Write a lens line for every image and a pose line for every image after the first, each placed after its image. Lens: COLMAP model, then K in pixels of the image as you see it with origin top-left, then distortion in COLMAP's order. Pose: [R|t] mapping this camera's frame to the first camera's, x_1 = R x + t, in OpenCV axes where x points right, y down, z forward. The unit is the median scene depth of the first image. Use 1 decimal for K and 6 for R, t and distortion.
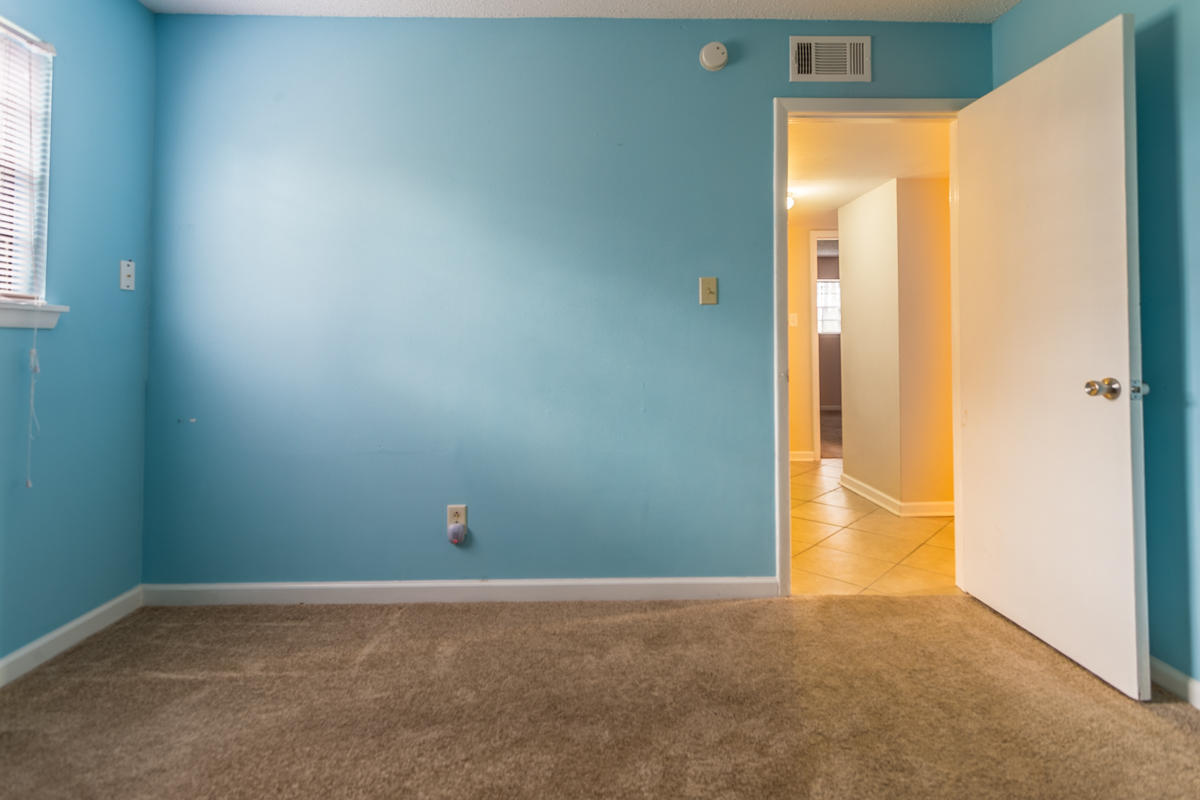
lens RADIAL K [[585.7, 0, 609.6], [0, 585.7, 323.8], [0, 0, 1]] dist [-0.006384, 0.003268]
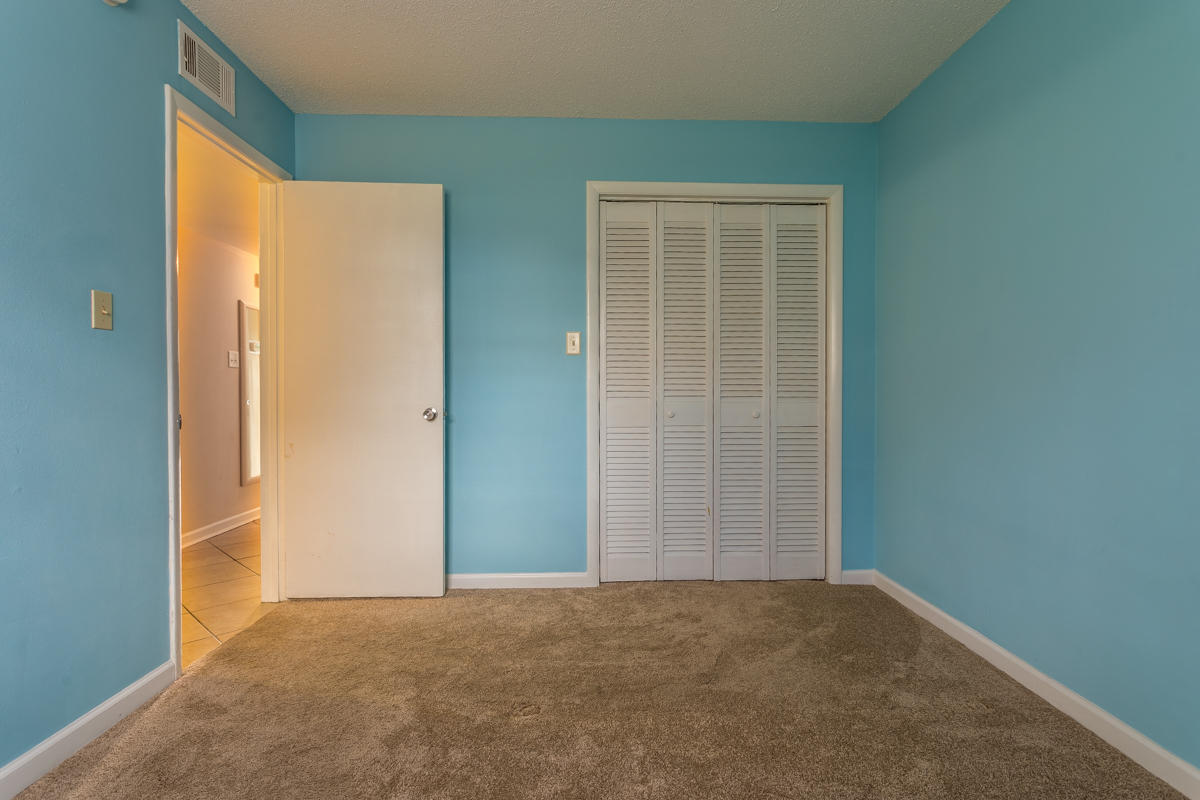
lens RADIAL K [[585.7, 0, 598.7], [0, 585.7, 395.7], [0, 0, 1]] dist [-0.006384, 0.003268]
pose [[0.002134, -0.009132, 0.999956, -0.541088], [-0.034639, 0.999358, 0.009200, 0.020909], [-0.999398, -0.034657, 0.001816, 0.381506]]
